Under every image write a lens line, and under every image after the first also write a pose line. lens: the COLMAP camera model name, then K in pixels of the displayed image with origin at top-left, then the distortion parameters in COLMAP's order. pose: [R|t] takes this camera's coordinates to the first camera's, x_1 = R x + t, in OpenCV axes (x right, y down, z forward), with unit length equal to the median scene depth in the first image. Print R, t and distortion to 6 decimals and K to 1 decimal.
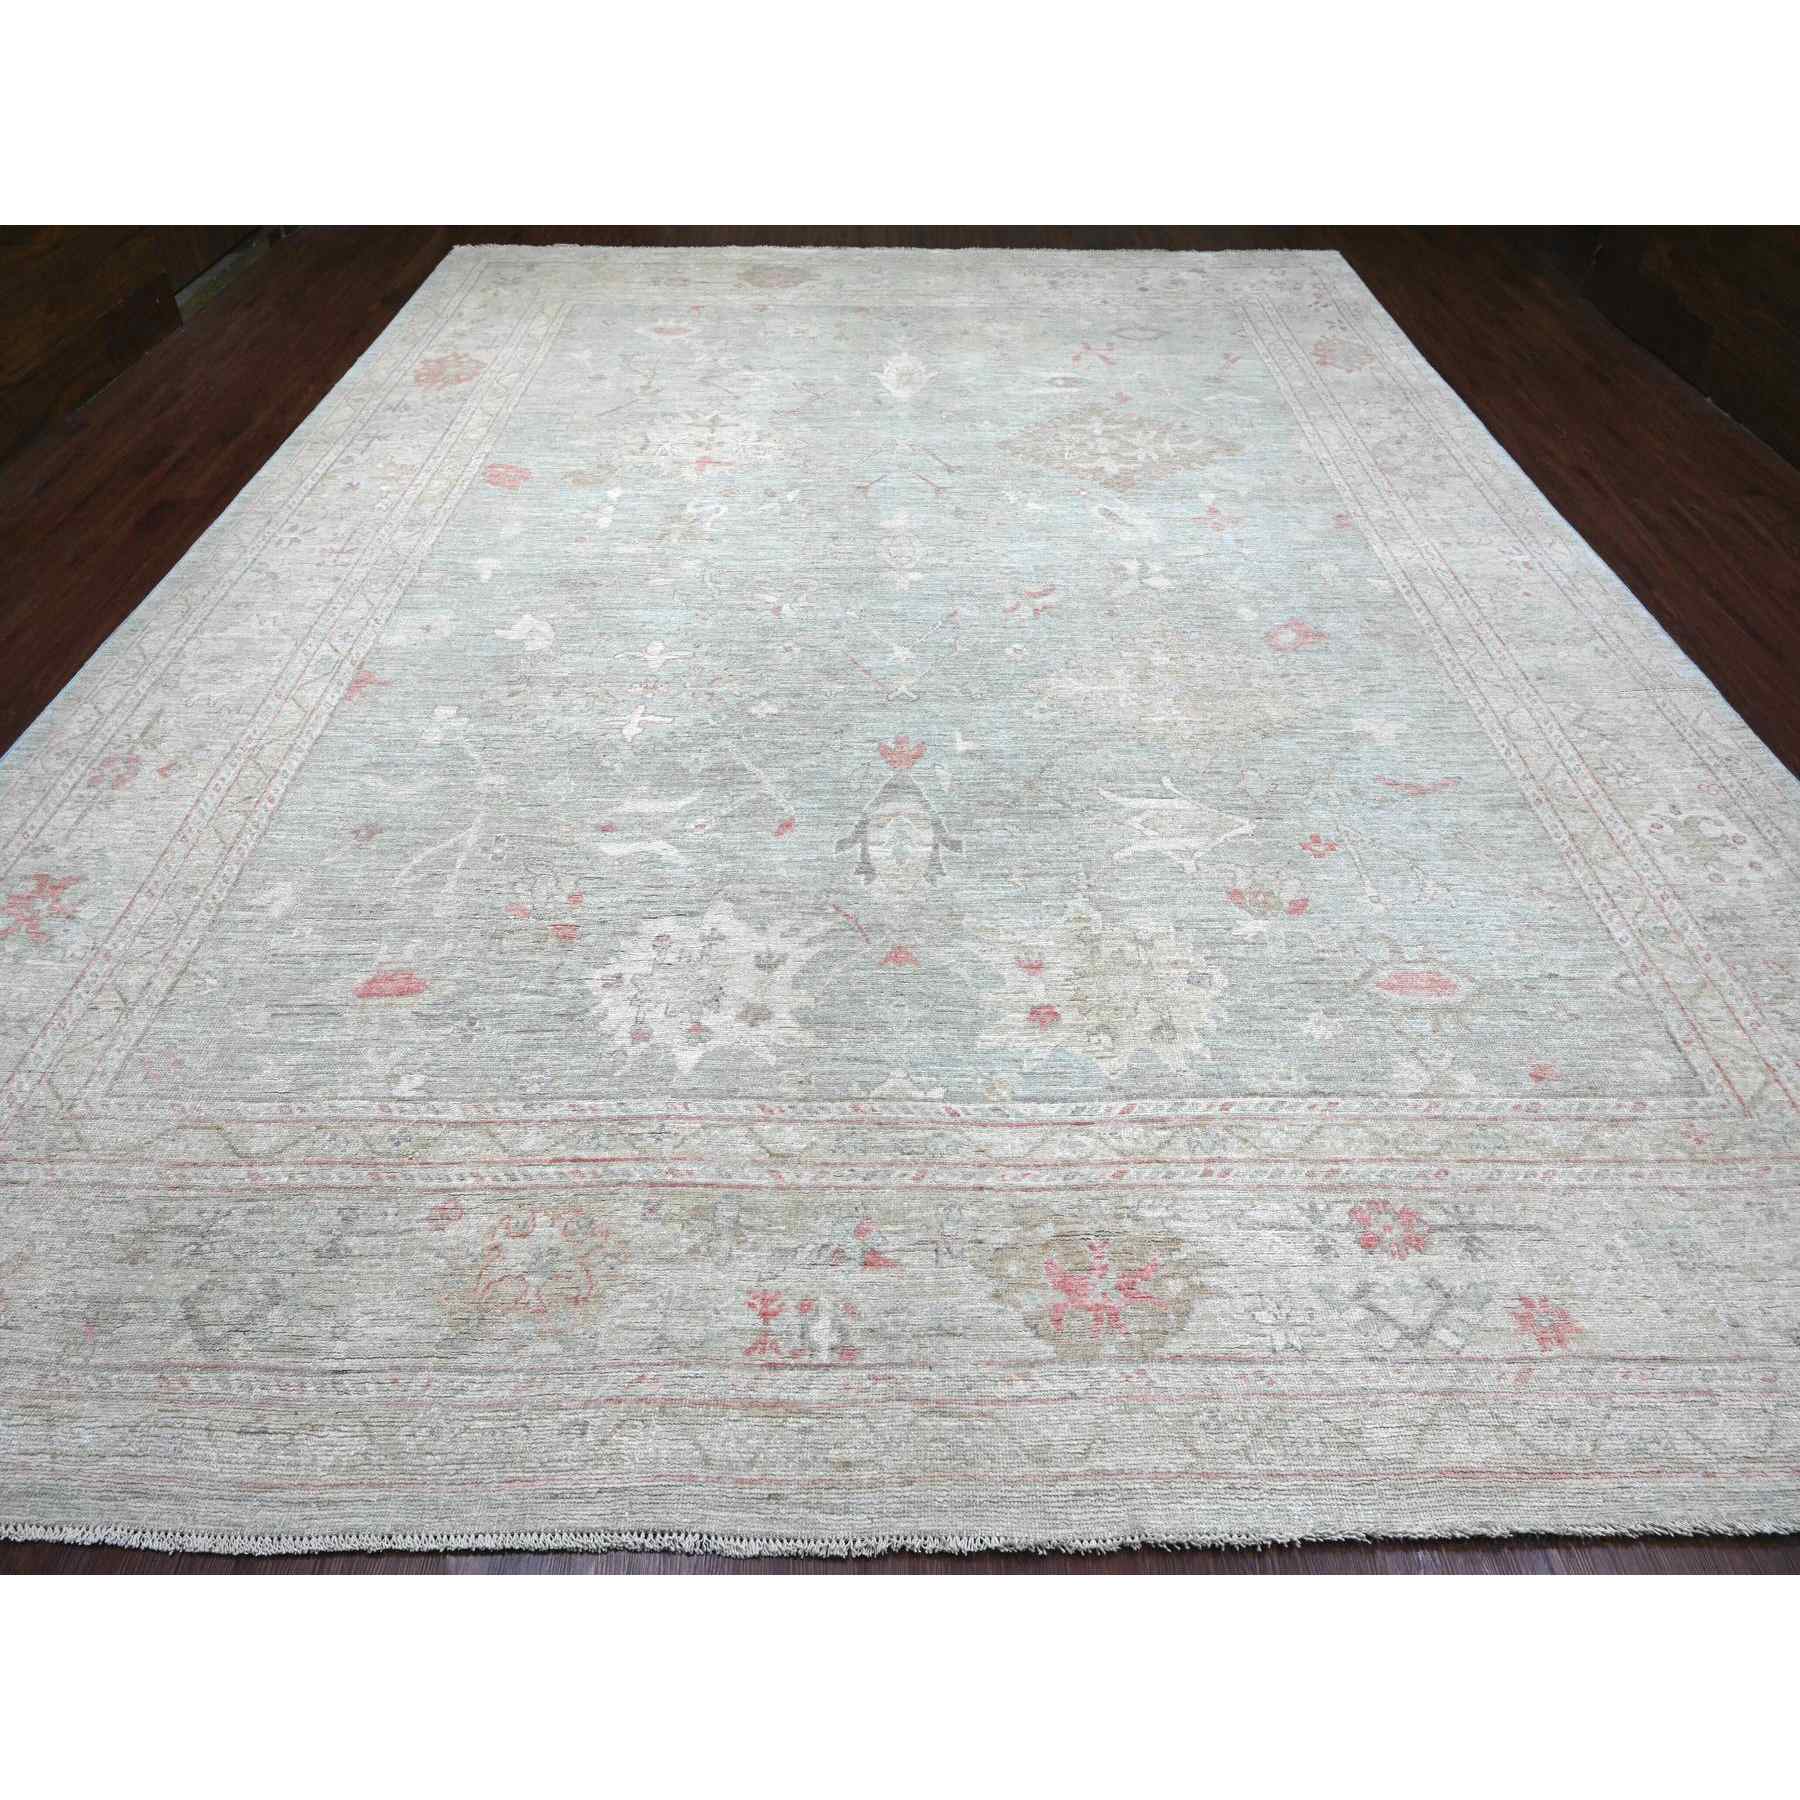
lens RADIAL K [[1061.1, 0, 900.0], [0, 1061.1, 900.0], [0, 0, 1]] dist [-0.008447, 0.001327]
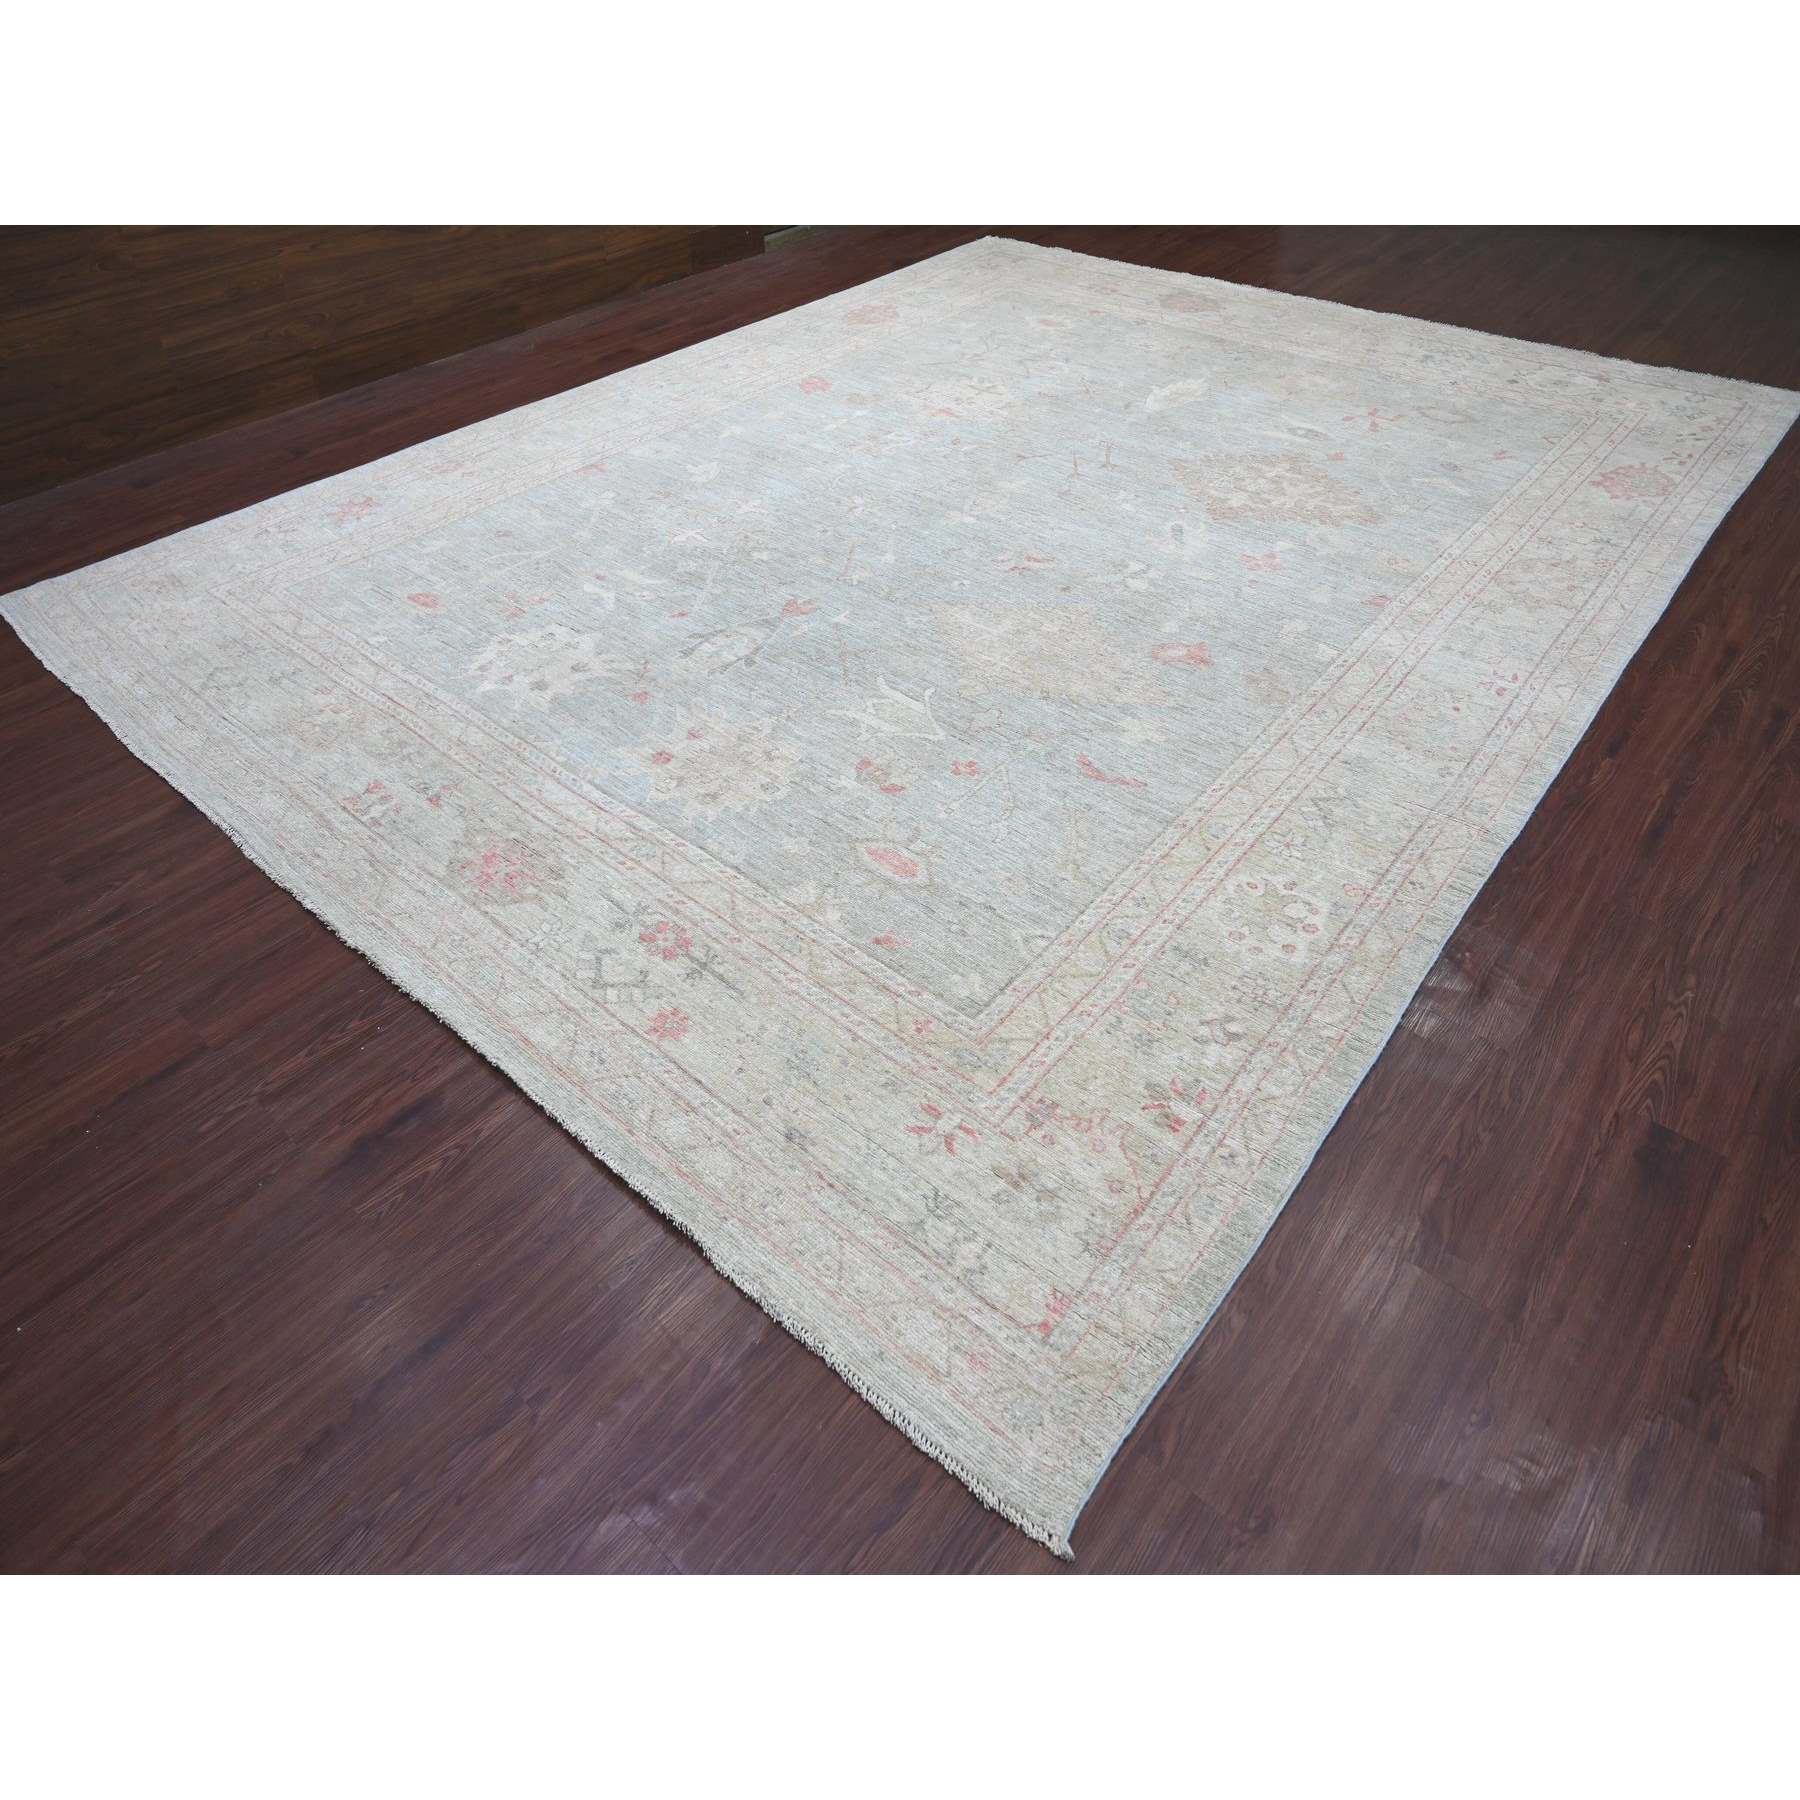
lens RADIAL K [[1061.1, 0, 900.0], [0, 1061.1, 900.0], [0, 0, 1]] dist [-0.008447, 0.001327]
pose [[0.761673, 0.443256, -0.472629, 0.817737], [-0.457754, 0.884340, 0.091678, 0.002924], [0.458602, 0.146519, 0.876480, -0.034452]]
